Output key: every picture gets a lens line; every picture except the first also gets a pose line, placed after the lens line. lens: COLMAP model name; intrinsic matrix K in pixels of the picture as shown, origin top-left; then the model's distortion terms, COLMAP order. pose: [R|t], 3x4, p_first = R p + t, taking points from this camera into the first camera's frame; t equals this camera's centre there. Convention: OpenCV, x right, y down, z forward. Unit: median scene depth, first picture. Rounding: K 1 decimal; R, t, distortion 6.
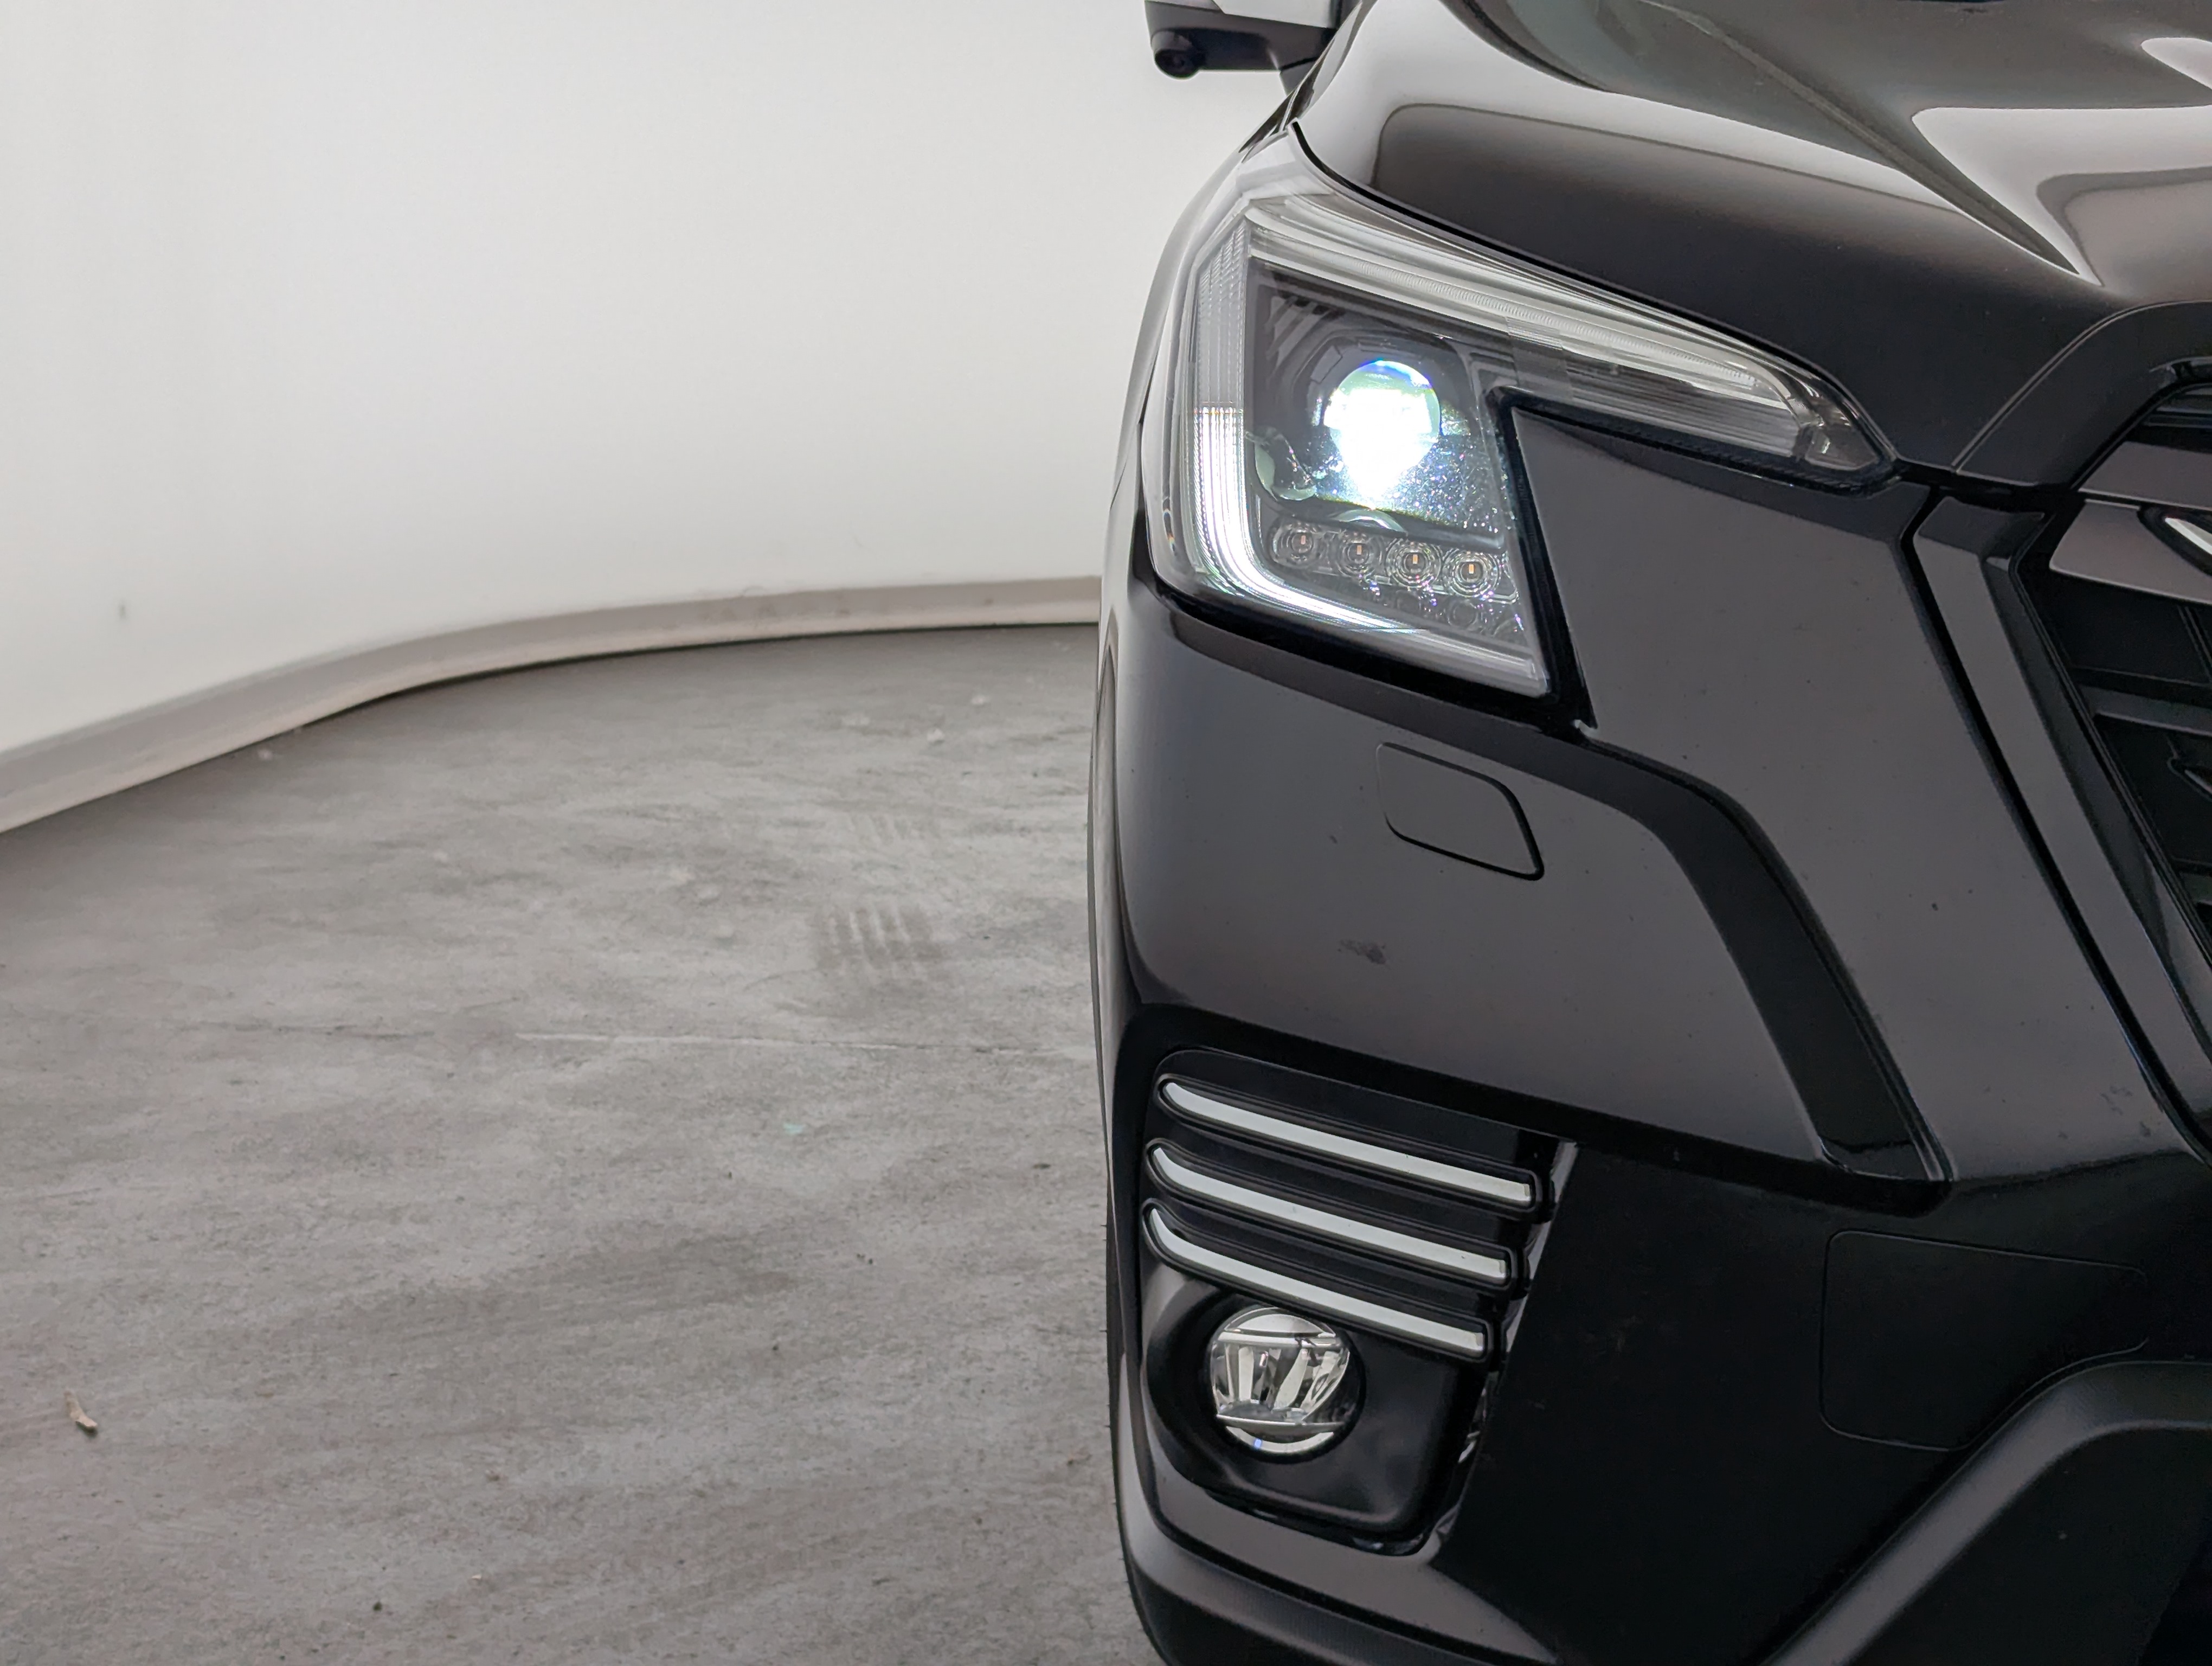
lens RADIAL K [[3607.3, 0, 1101.0], [0, 3607.3, 835.2], [0, 0, 1]] dist [0.102497, 0.000000]
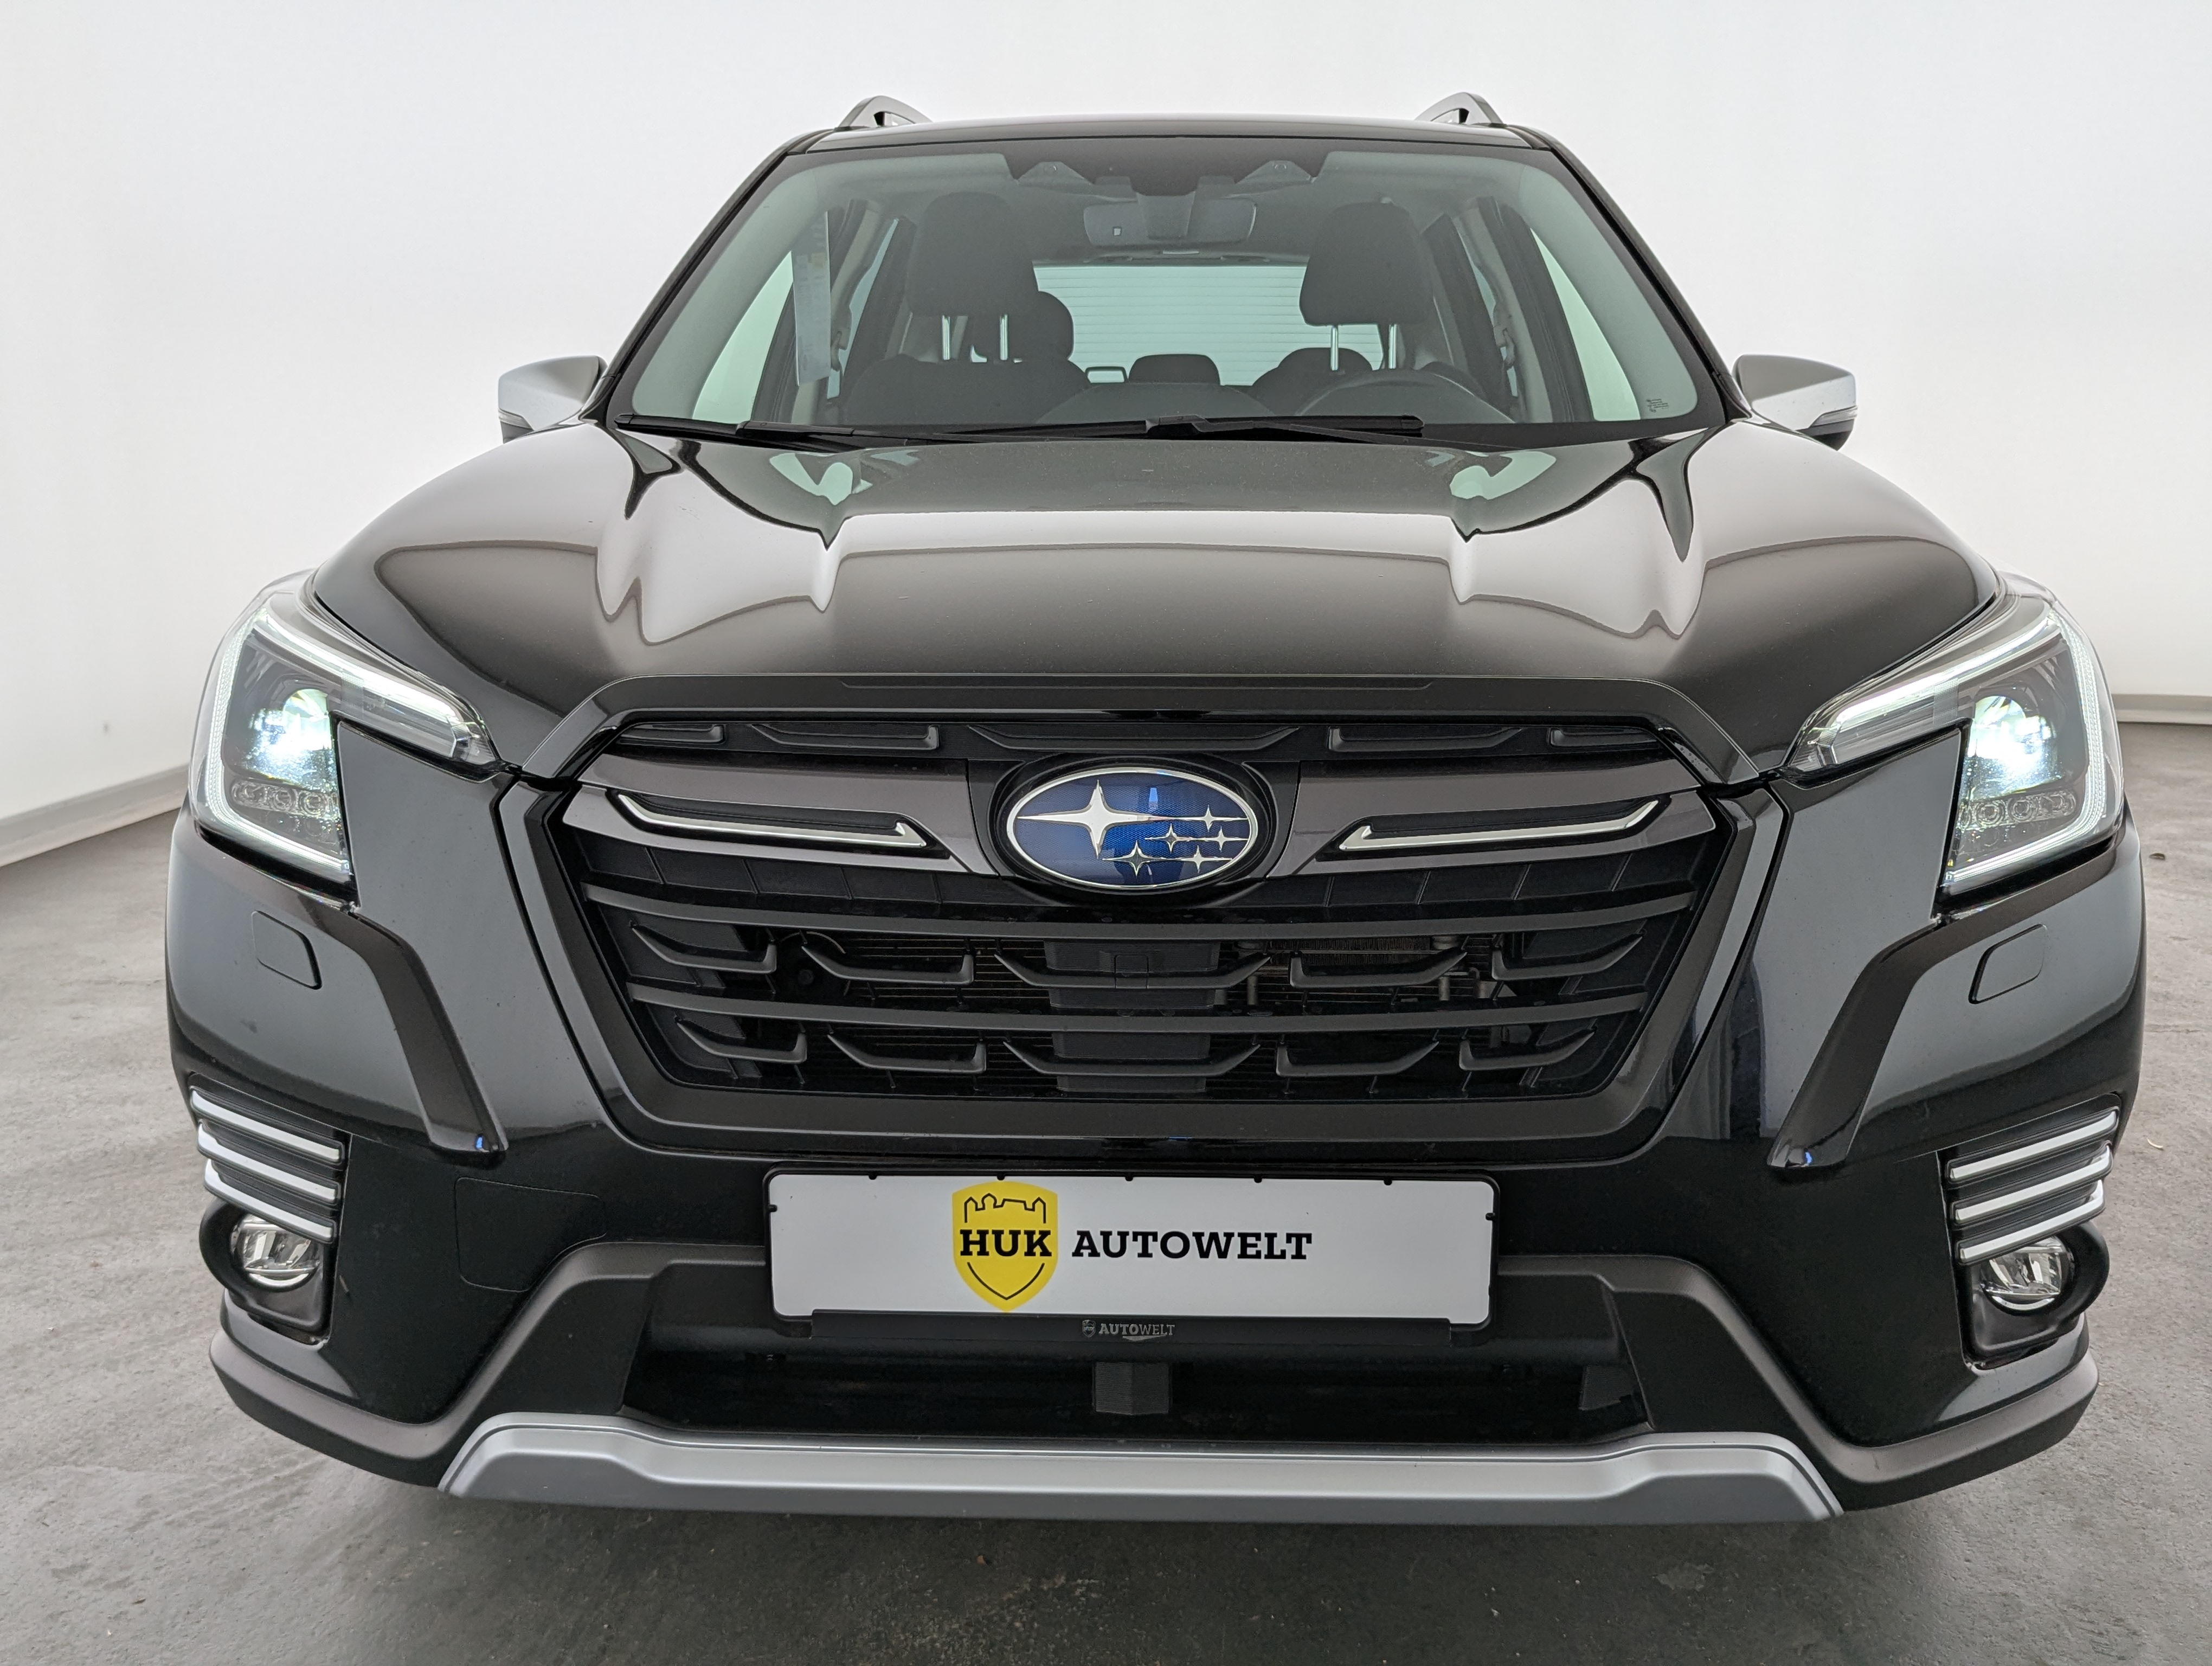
lens RADIAL K [[2015.1, 0, 1094.3], [0, 2015.1, 846.5], [0, 0, 1]] dist [0.051259, 0.000000]
pose [[0.995828, -0.023919, 0.088063, 0.373402], [0.021544, 0.999381, 0.027819, -0.070728], [-0.088674, -0.025805, 0.995726, -0.052942]]
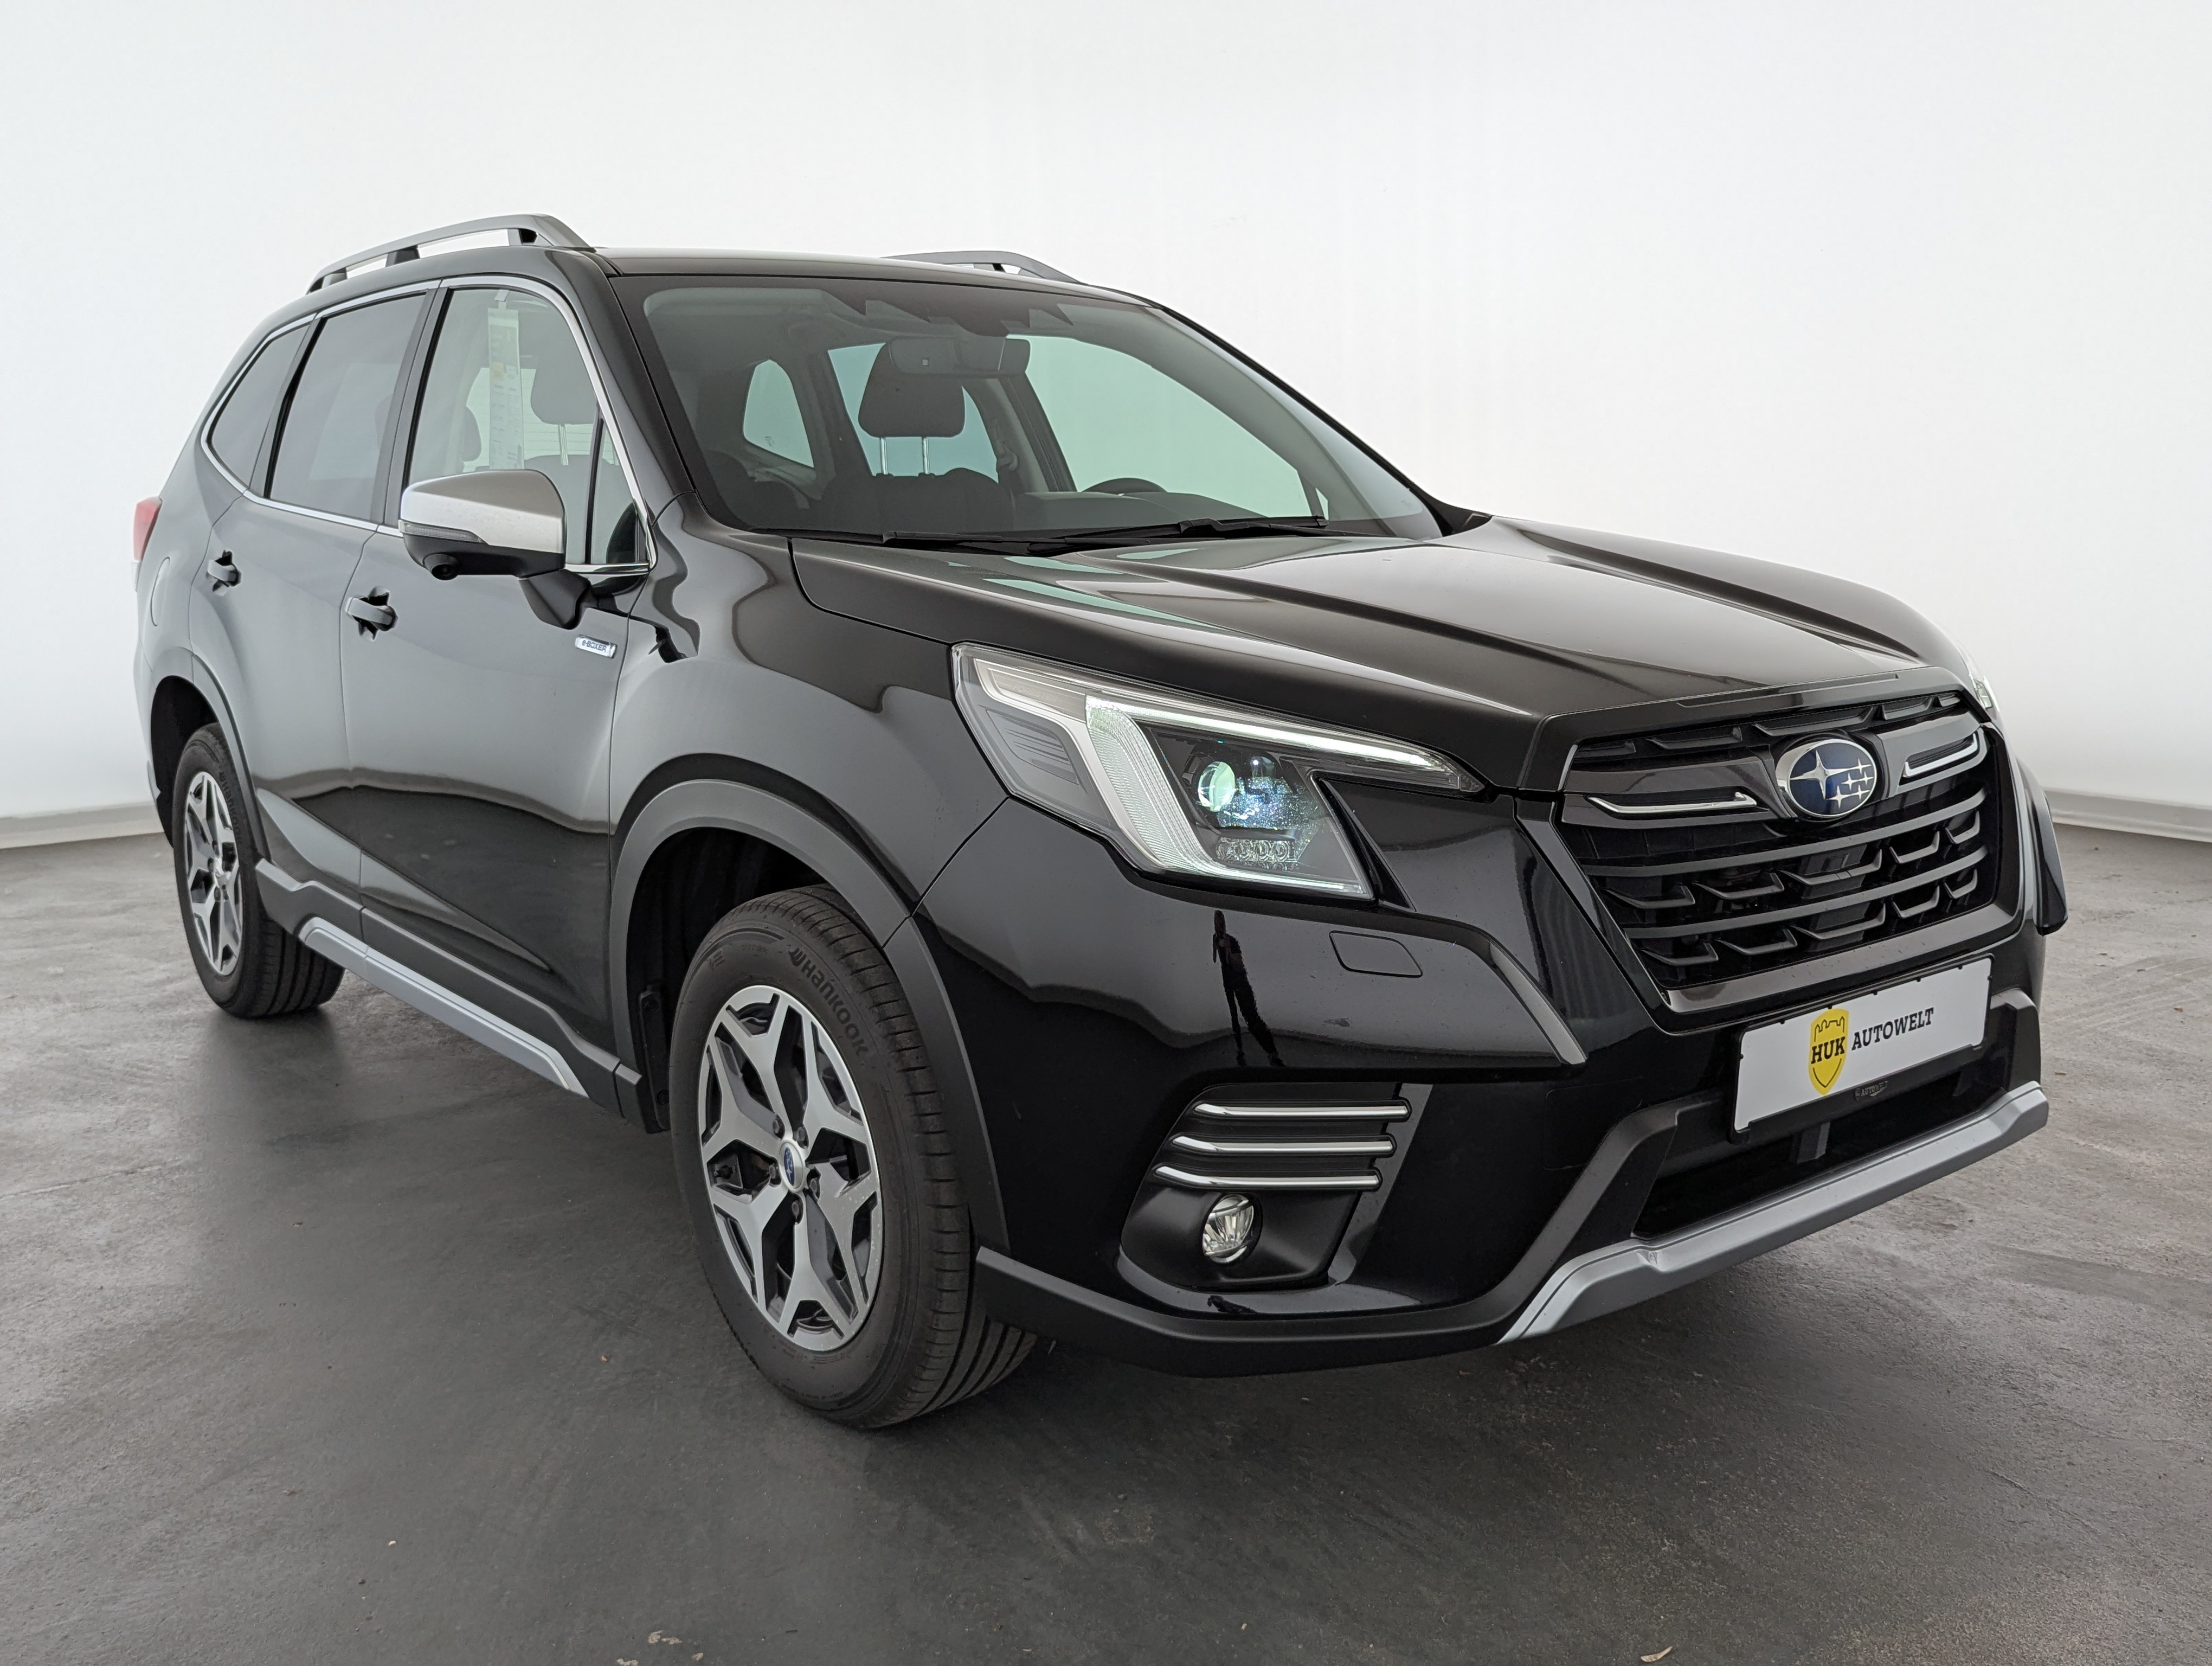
lens RADIAL K [[2015.1, 0, 1109.6], [0, 2015.1, 831.8], [0, 0, 1]] dist [0.051259, 0.000000]
pose [[0.682497, -0.130815, 0.719086, -0.841110], [0.147491, 0.988262, 0.039798, -0.144118], [-0.715852, 0.078897, 0.693781, 0.193242]]
